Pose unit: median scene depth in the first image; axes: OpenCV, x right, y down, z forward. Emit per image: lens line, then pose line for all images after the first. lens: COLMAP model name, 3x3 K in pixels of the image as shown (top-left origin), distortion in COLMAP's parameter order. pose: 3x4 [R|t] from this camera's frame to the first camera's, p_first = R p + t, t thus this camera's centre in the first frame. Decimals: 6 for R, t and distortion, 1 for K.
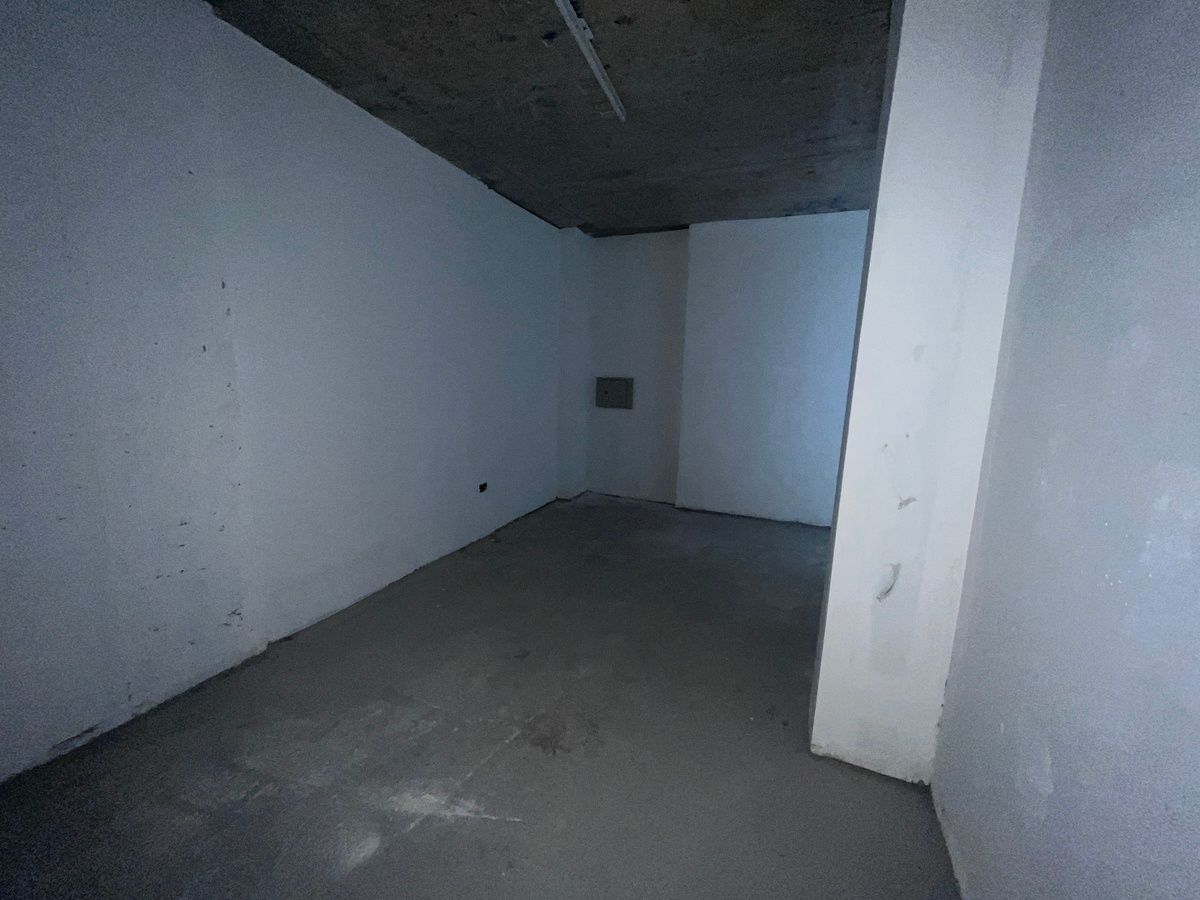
lens RADIAL K [[484.9, 0, 601.7], [0, 484.9, 455.4], [0, 0, 1]] dist [-0.002450, -0.000288]
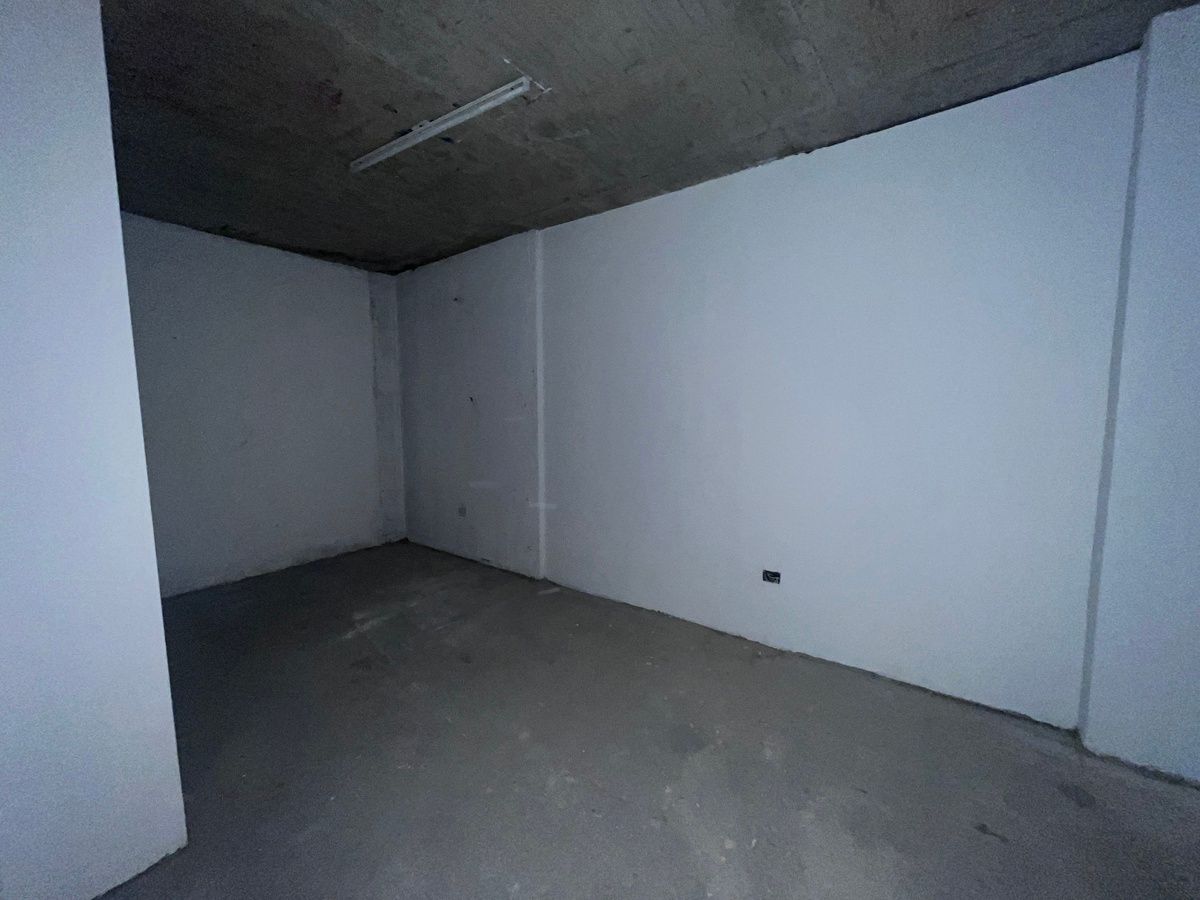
lens RADIAL K [[484.9, 0, 596.5], [0, 484.9, 451.9], [0, 0, 1]] dist [-0.002450, -0.000288]
pose [[-0.254490, 0.068987, -0.964612, 0.495194], [-0.170125, 0.978703, 0.114878, -0.152919], [0.951994, 0.193340, -0.237334, 0.859487]]
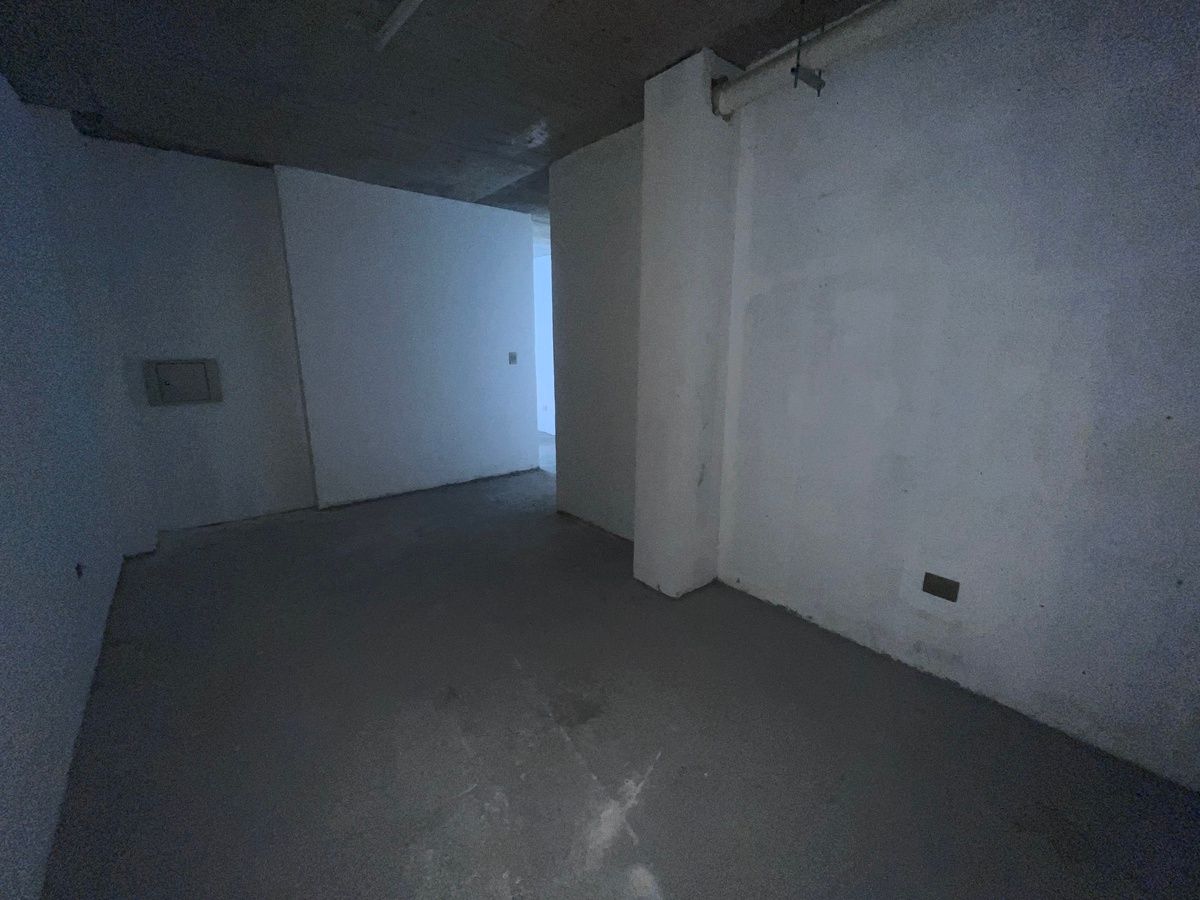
lens RADIAL K [[484.9, 0, 595.8], [0, 484.9, 448.4], [0, 0, 1]] dist [-0.002450, -0.000288]
pose [[0.464685, -0.211224, 0.859914, -0.397801], [0.162628, 0.974971, 0.151604, -0.055926], [-0.870414, 0.069398, 0.487405, 0.192380]]
